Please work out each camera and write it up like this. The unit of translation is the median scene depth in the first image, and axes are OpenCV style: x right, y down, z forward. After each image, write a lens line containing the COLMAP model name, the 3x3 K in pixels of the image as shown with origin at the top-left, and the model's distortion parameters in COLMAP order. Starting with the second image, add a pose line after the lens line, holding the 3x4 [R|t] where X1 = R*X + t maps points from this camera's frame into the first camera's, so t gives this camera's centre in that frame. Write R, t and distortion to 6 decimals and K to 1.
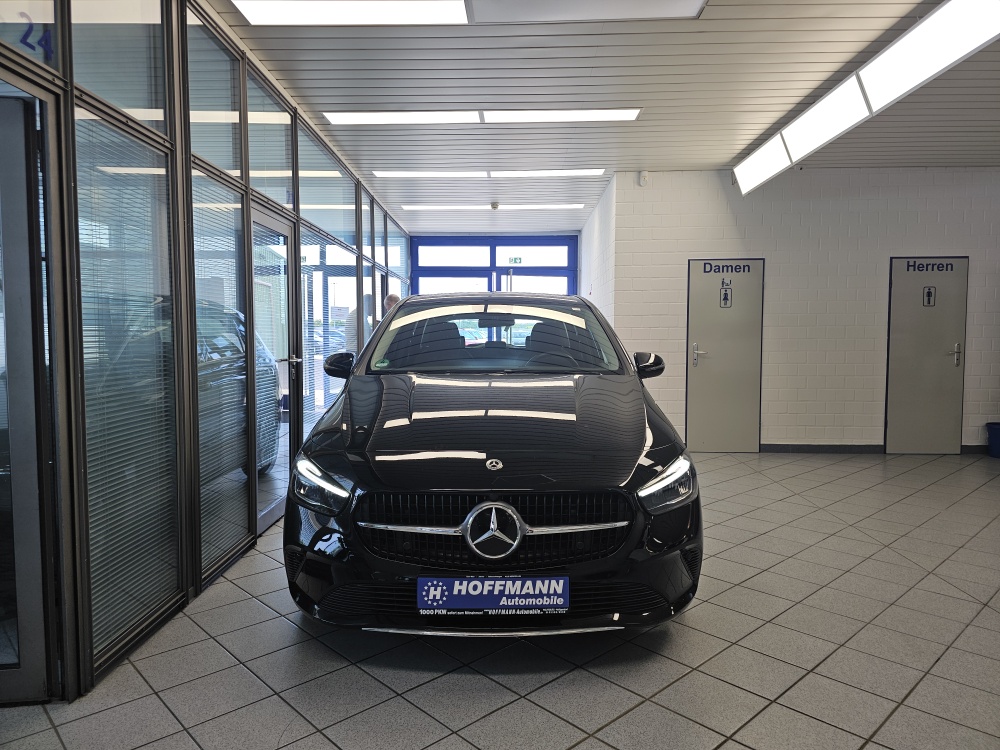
lens RADIAL K [[662.5, 0, 506.2], [0, 662.5, 364.9], [0, 0, 1]] dist [0.066407, -0.069404]
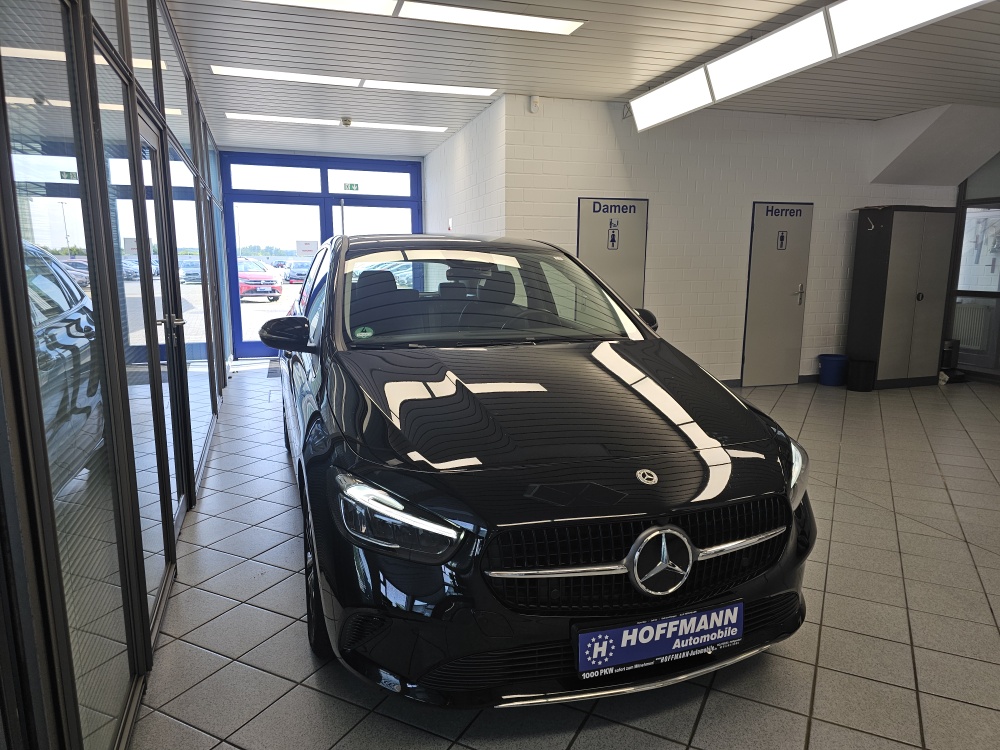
lens RADIAL K [[660.5, 0, 500.0], [0, 660.5, 375.0], [0, 0, 1]] dist [0.067107, -0.058696]
pose [[0.944042, -0.052309, 0.325650, -0.440248], [0.012489, 0.992305, 0.123189, -0.070184], [-0.329588, -0.112229, 0.937431, 0.337132]]
